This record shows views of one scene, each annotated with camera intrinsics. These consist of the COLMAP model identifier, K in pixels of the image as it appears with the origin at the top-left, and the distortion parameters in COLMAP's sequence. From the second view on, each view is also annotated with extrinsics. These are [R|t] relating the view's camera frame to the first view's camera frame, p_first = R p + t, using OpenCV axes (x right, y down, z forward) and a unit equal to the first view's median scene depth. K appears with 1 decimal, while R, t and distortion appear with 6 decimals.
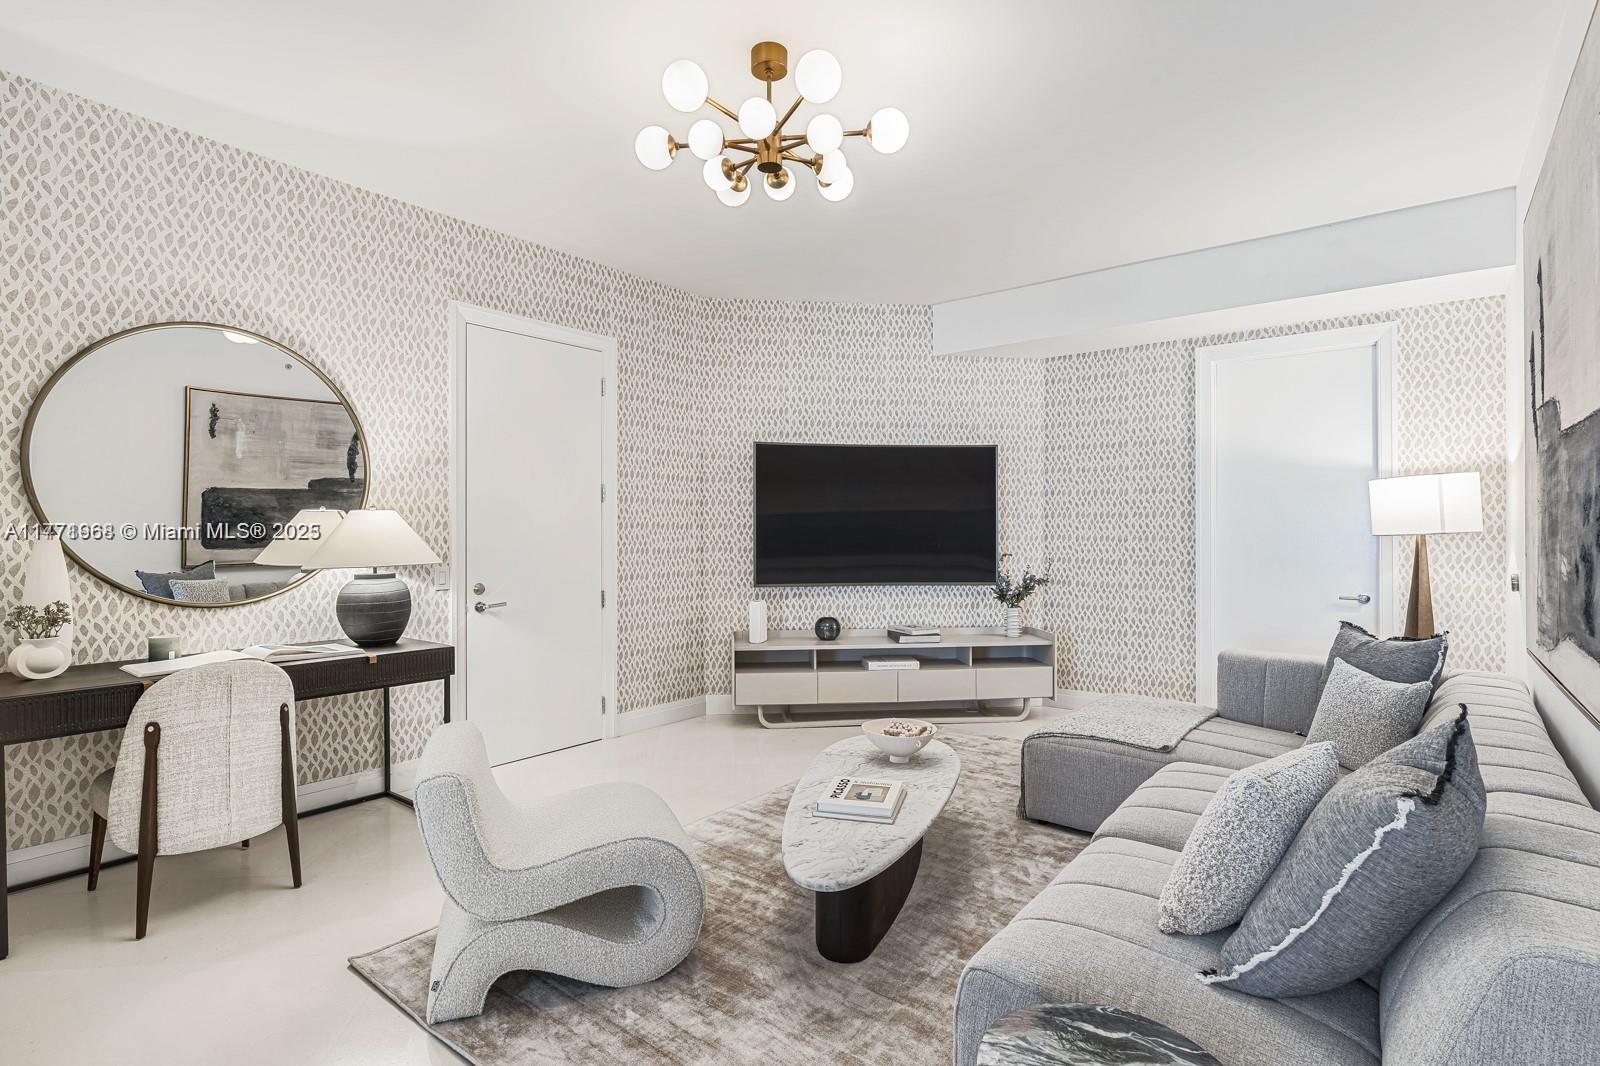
lens RADIAL K [[784.0, 0, 804.4], [0, 784.0, 532.0], [0, 0, 1]] dist [-0.004046, -0.000471]
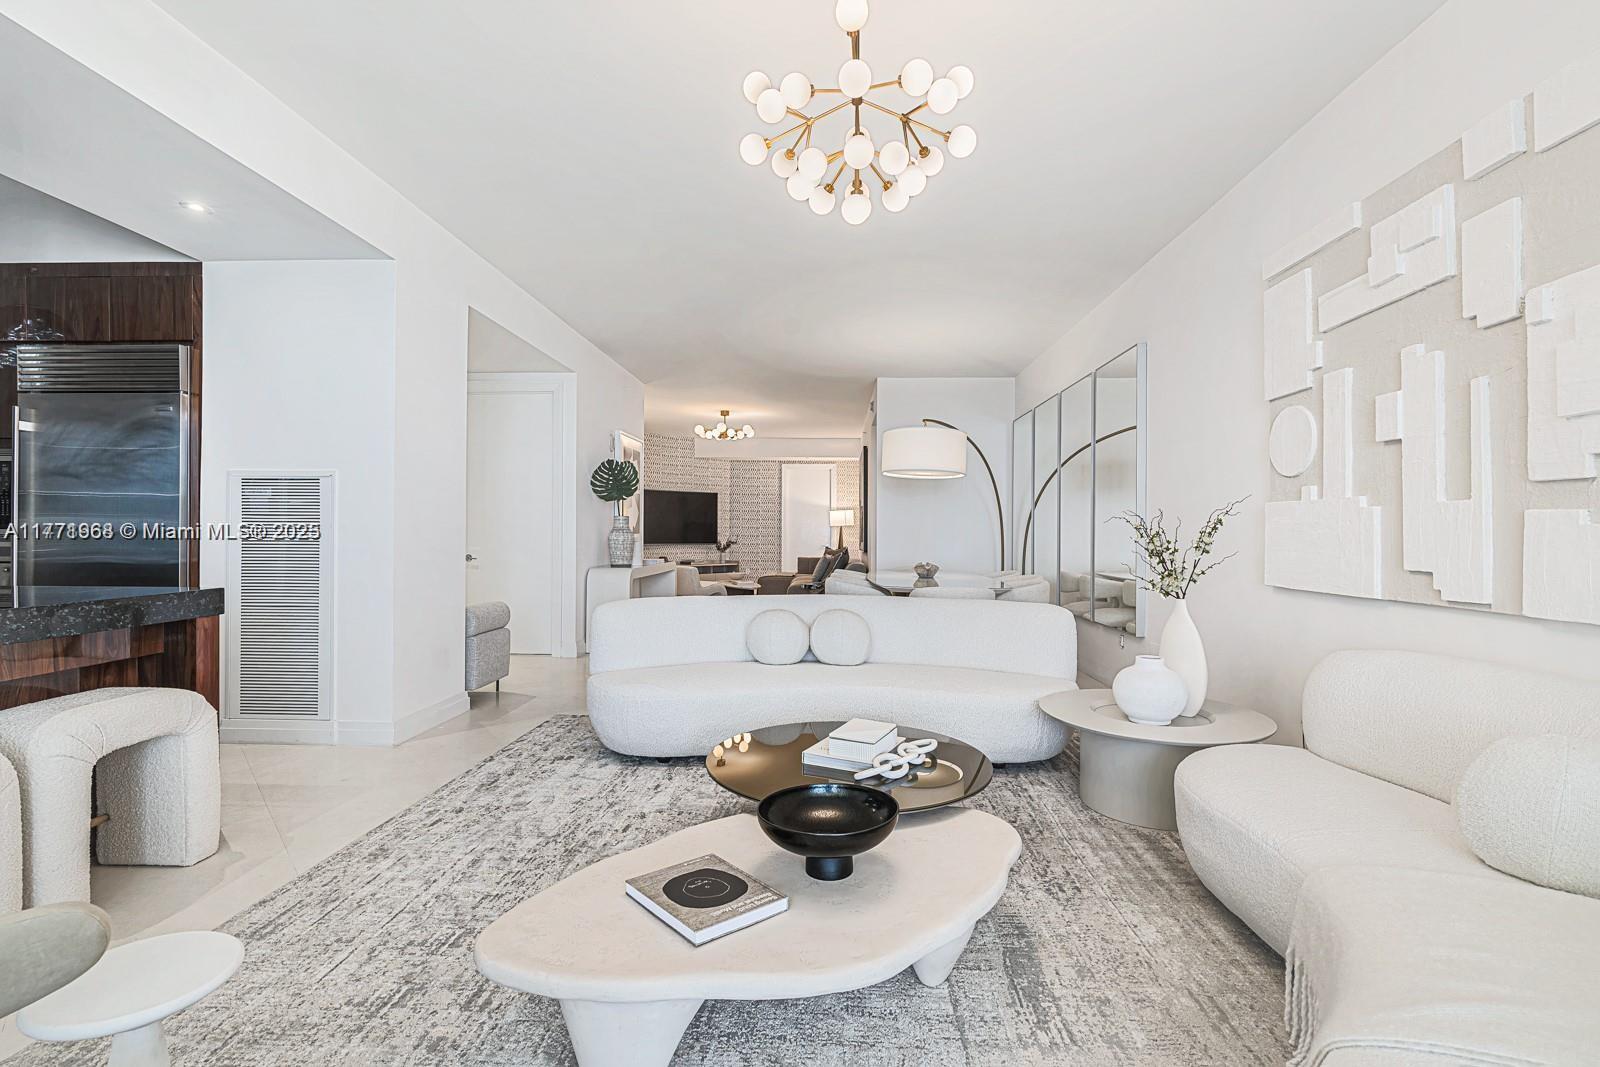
lens RADIAL K [[715.9, 0, 801.1], [0, 715.9, 526.5], [0, 0, 1]] dist [-0.012088, 0.001210]
pose [[0.822413, 0.002663, 0.568884, -0.961452], [-0.007718, 0.999949, 0.006476, -0.013837], [-0.568838, -0.009716, 0.822392, -1.248718]]
